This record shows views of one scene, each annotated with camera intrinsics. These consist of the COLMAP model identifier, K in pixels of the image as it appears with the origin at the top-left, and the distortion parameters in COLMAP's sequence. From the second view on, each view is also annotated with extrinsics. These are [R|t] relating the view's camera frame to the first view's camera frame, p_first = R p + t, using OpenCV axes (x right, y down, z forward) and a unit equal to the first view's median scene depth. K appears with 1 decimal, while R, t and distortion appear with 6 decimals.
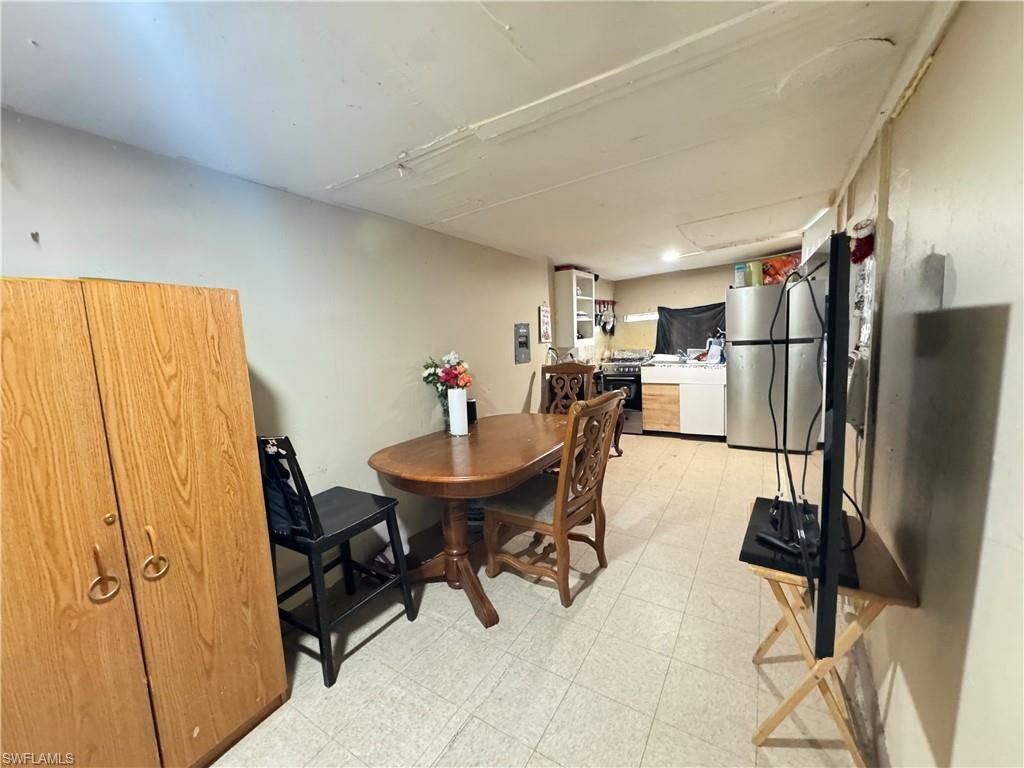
lens RADIAL K [[410.4, 0, 509.7], [0, 410.4, 384.2], [0, 0, 1]] dist [-0.001448, -0.000198]
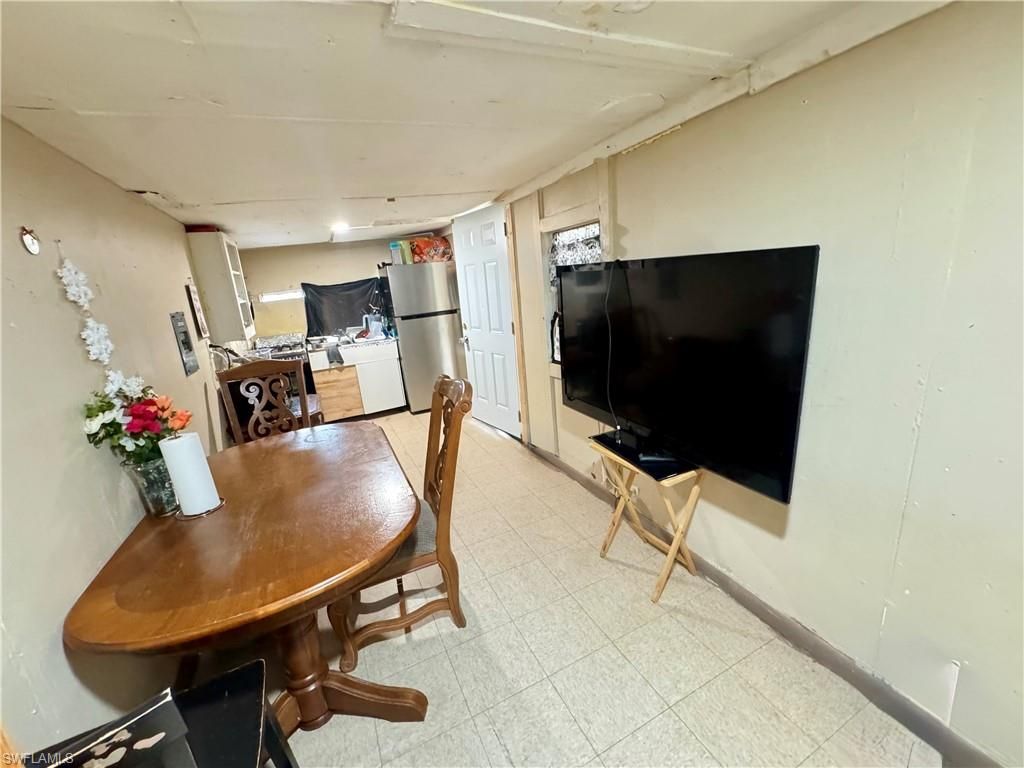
lens RADIAL K [[410.4, 0, 511.5], [0, 410.4, 384.5], [0, 0, 1]] dist [-0.001448, -0.000198]
pose [[0.531024, -0.209738, 0.820989, -0.218941], [0.158656, 0.976358, 0.146810, -0.044722], [-0.832371, 0.052296, 0.551746, 0.197372]]
